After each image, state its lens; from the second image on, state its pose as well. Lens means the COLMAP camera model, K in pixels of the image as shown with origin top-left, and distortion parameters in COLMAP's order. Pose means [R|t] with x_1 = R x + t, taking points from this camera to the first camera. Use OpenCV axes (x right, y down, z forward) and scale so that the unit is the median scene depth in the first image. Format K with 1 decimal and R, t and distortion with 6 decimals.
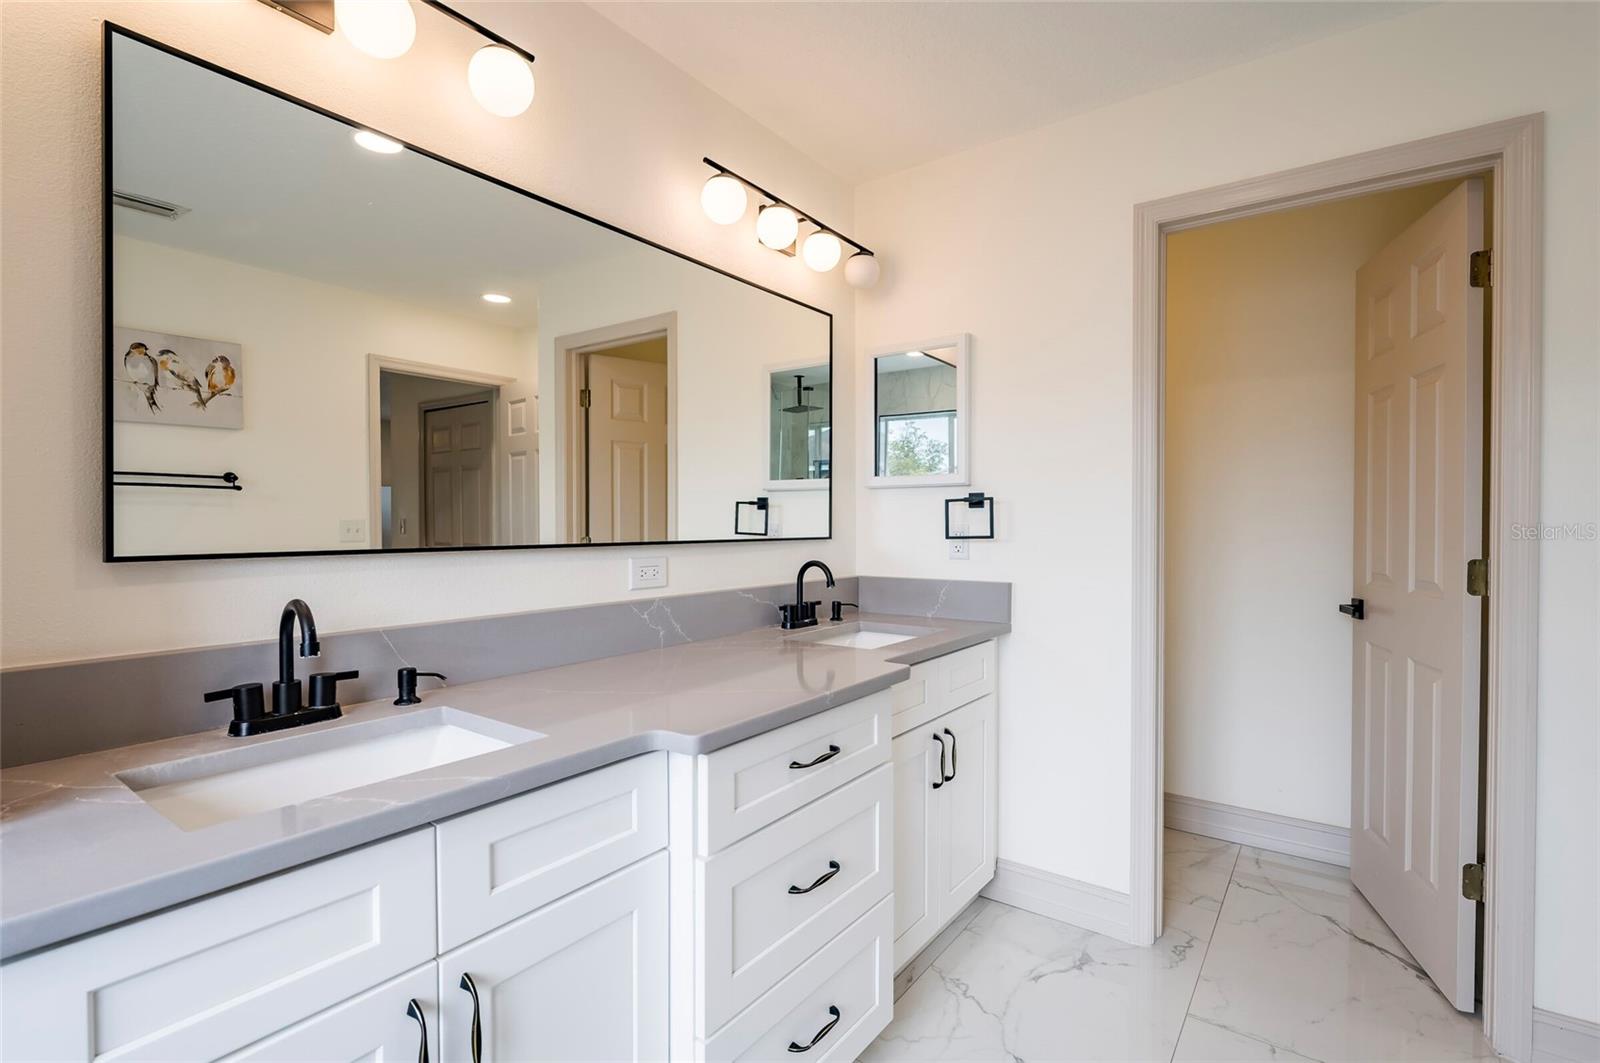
lens RADIAL K [[755.7, 0, 800.0], [0, 755.7, 531.5], [0, 0, 1]] dist [-0.000444, -0.000135]
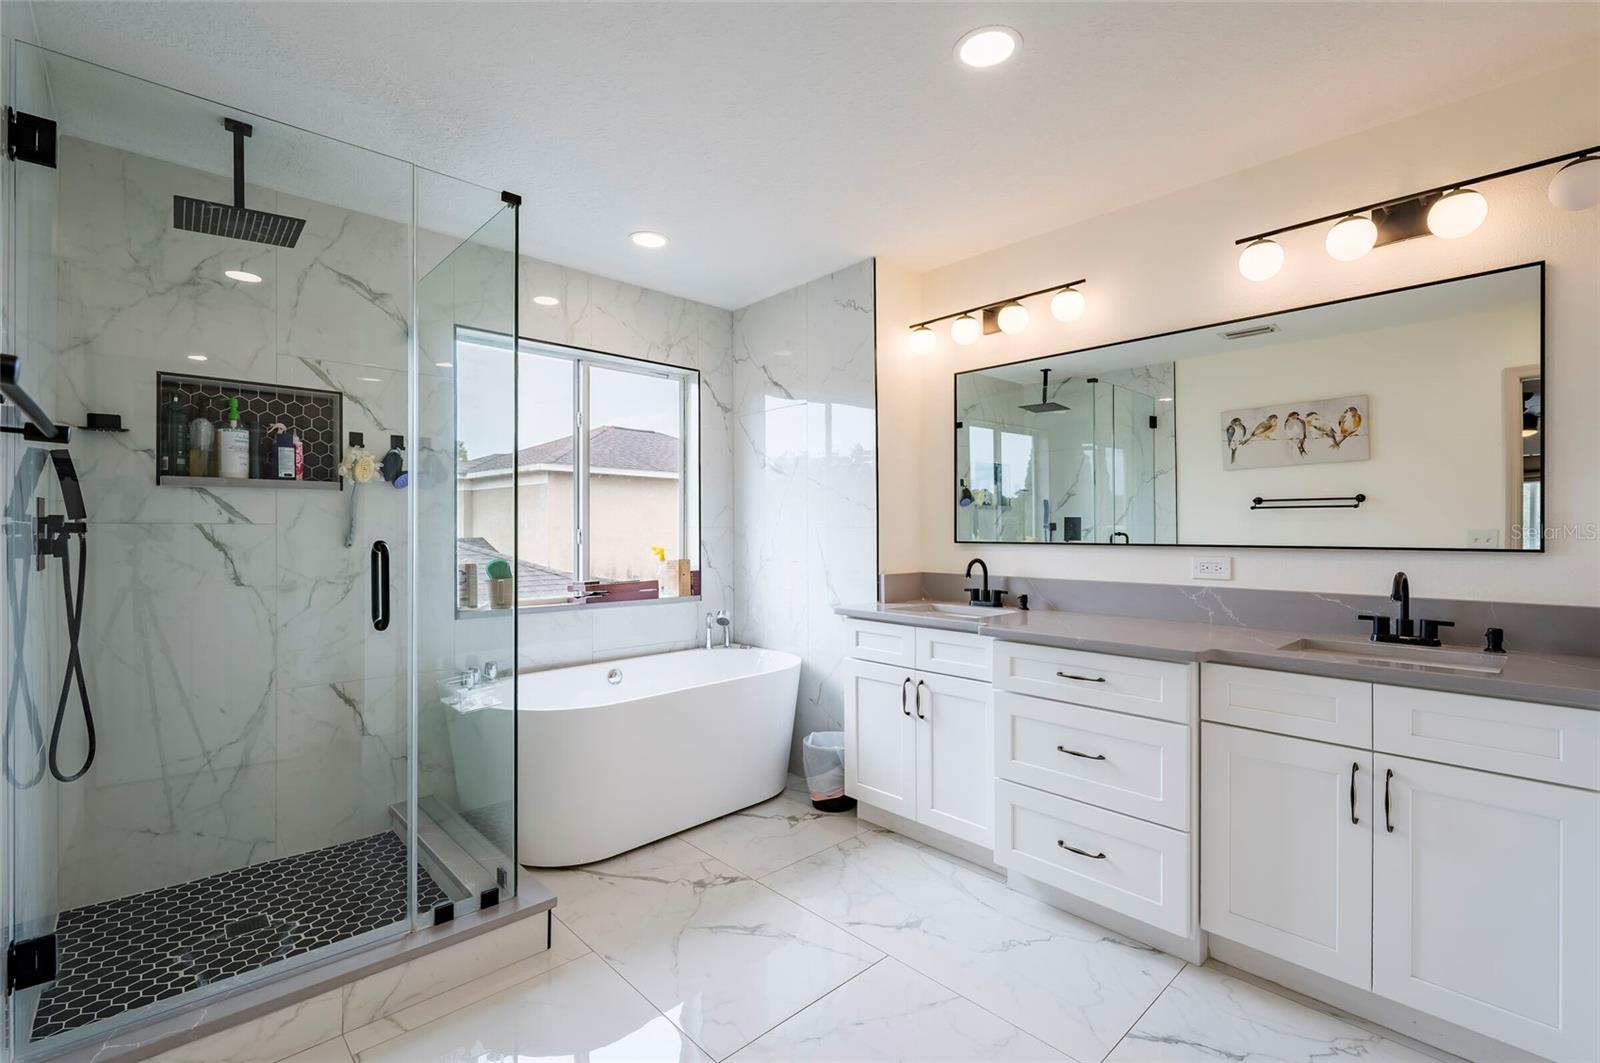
lens RADIAL K [[726.2, 0, 809.2], [0, 726.2, 531.2], [0, 0, 1]] dist [0.003454, -0.000697]
pose [[-0.169322, 0.000608, -0.985561, 0.685448], [-0.016704, 0.999854, 0.003487, -0.002204], [0.985419, 0.017053, -0.169287, 0.290006]]
